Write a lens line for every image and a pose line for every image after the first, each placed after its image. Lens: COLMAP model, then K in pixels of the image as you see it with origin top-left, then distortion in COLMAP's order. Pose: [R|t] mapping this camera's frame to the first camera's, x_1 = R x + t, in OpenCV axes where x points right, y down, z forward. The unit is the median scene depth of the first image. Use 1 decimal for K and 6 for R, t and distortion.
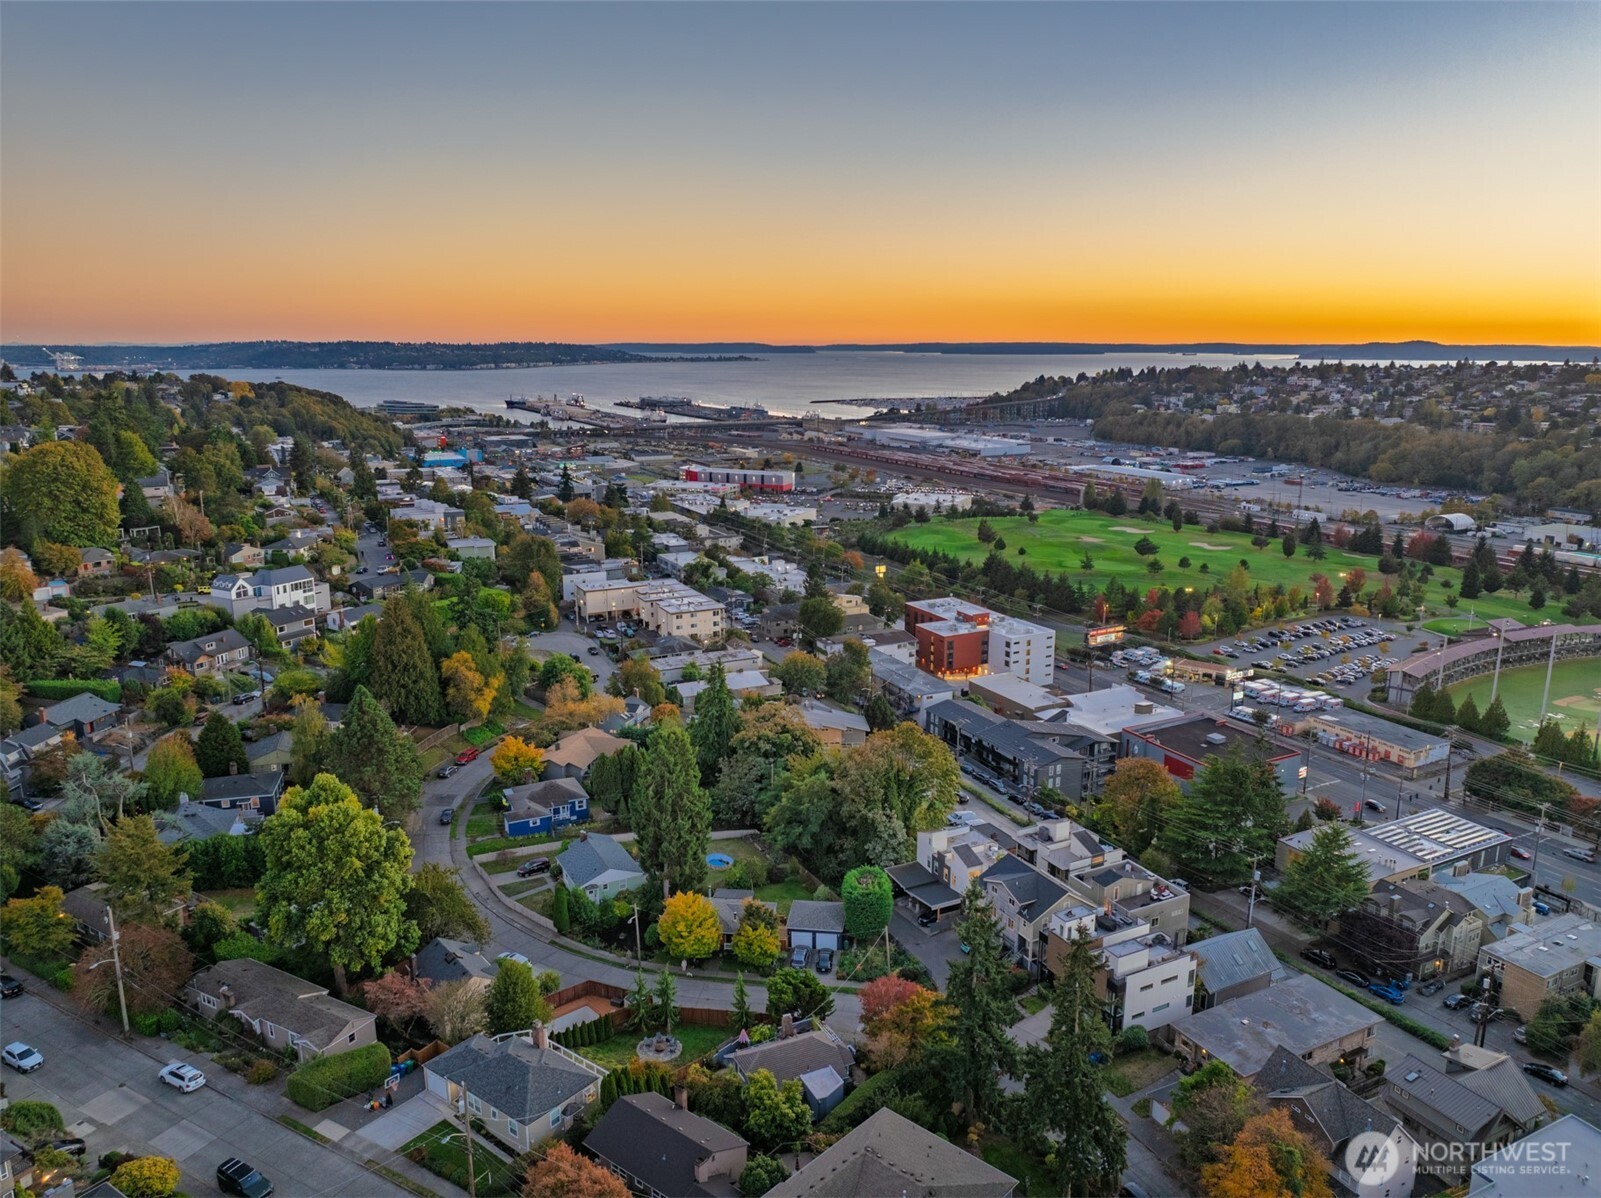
lens RADIAL K [[1118.6, 0, 800.5], [0, 1118.6, 603.7], [0, 0, 1]] dist [-0.047412, 0.000078]
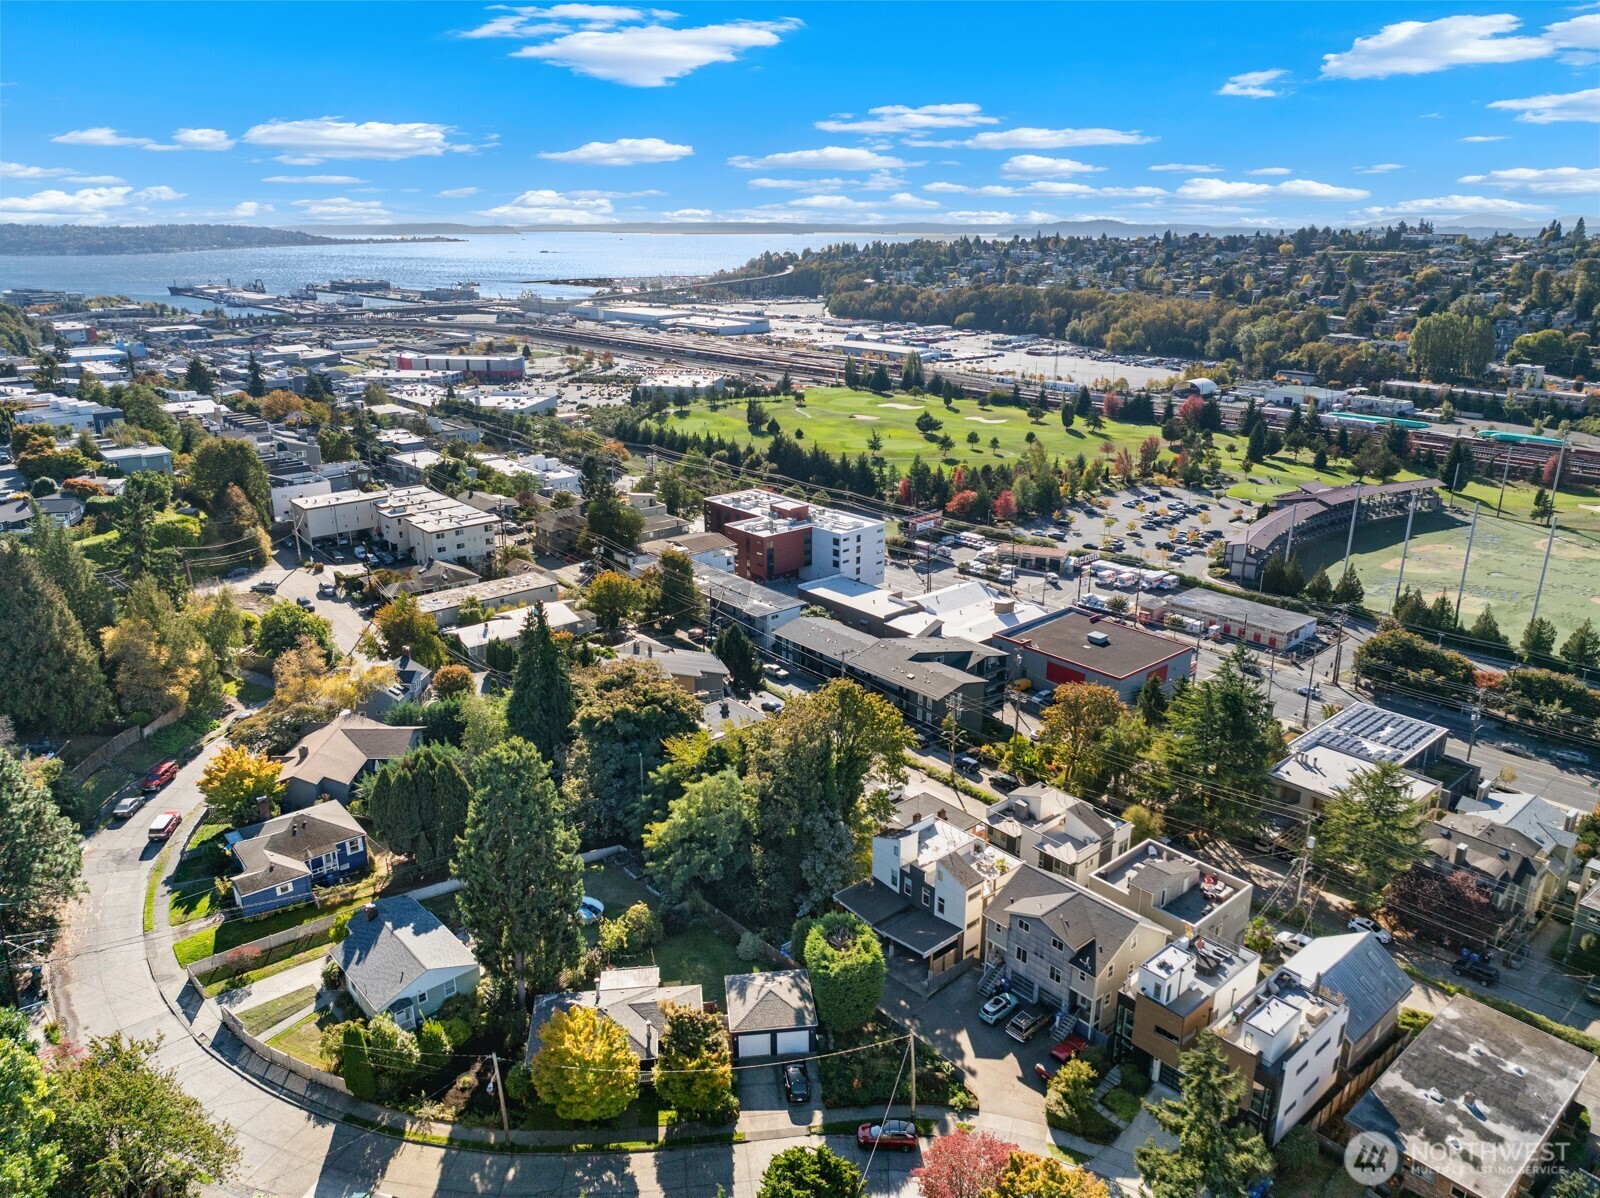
lens RADIAL K [[1117.9, 0, 799.7], [0, 1117.9, 592.4], [0, 0, 1]] dist [-0.047412, 0.000078]
pose [[0.968381, -0.074634, 0.238049, -0.034760], [0.052887, 0.993929, 0.096477, -0.006535], [-0.243804, -0.080837, 0.966450, 0.127552]]
